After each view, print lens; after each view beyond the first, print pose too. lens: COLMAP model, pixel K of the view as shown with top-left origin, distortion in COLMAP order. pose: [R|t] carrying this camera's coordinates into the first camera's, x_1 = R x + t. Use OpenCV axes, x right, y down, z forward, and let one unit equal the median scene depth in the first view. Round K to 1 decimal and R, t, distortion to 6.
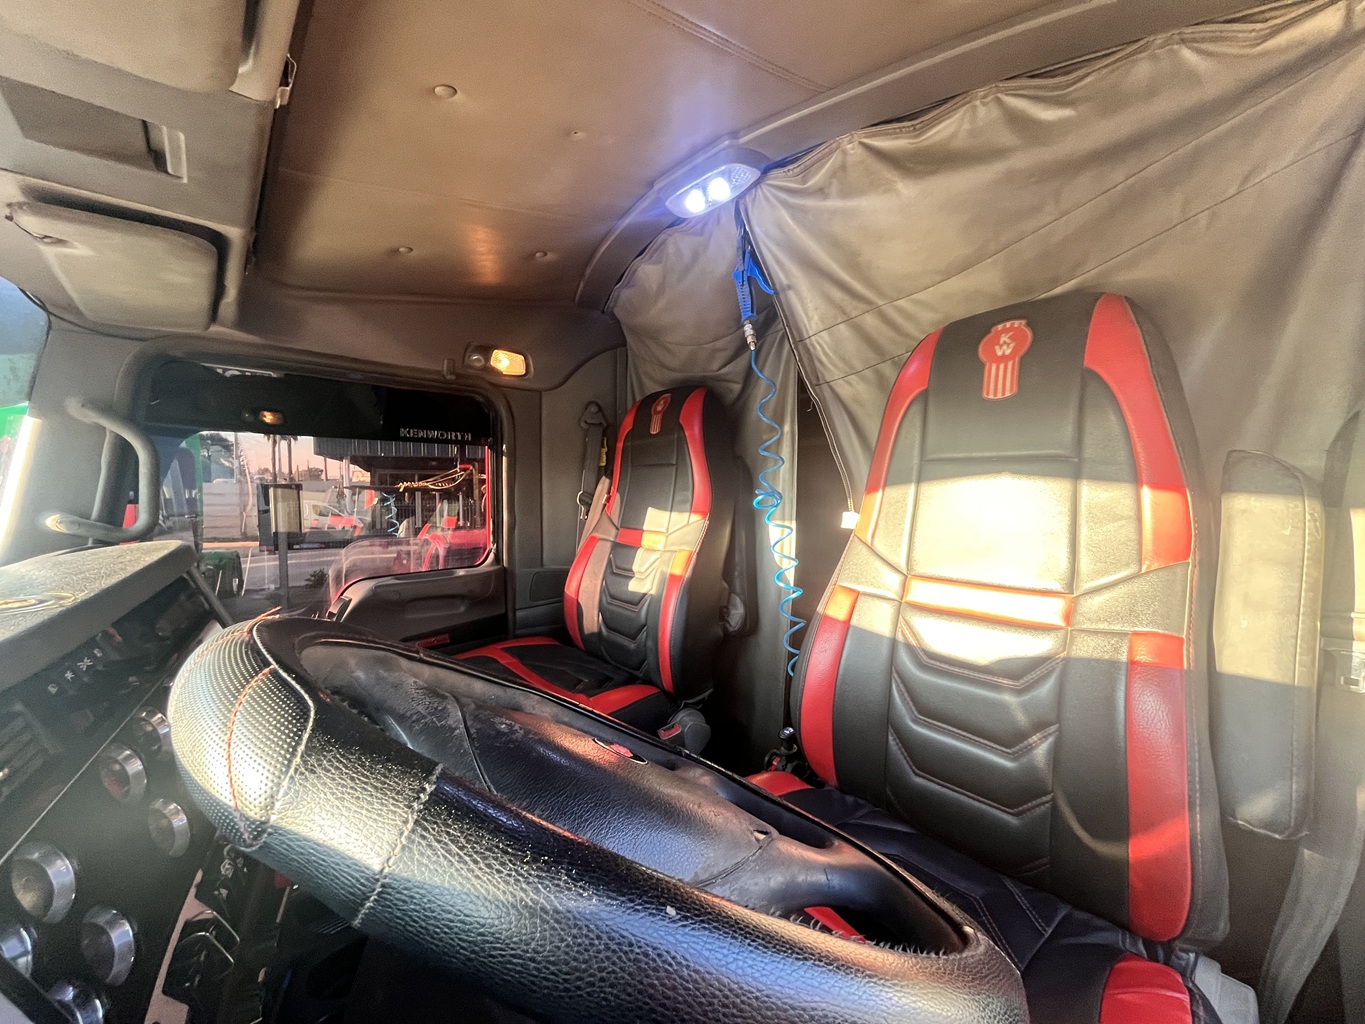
lens RADIAL K [[552.1, 0, 680.3], [0, 552.1, 515.5], [0, 0, 1]] dist [-0.001418, -0.000032]
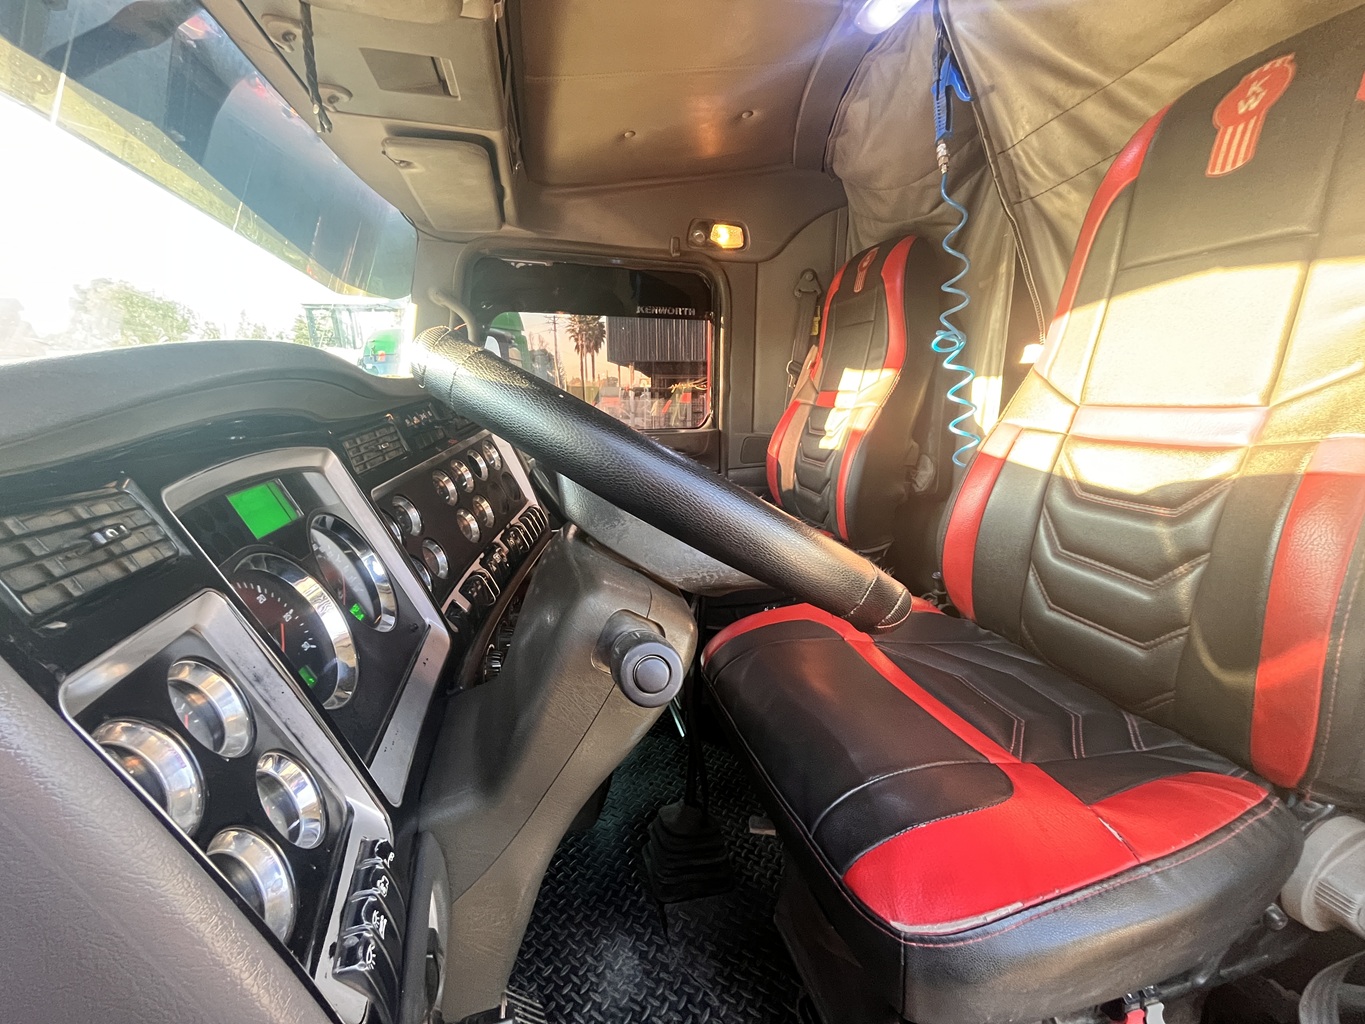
lens RADIAL K [[552.1, 0, 681.4], [0, 552.1, 512.9], [0, 0, 1]] dist [-0.001418, -0.000032]
pose [[0.895752, 0.091189, -0.435100, 0.205074], [-0.019269, 0.985780, 0.166932, 0.124271], [0.444136, -0.141146, 0.884772, -0.103967]]
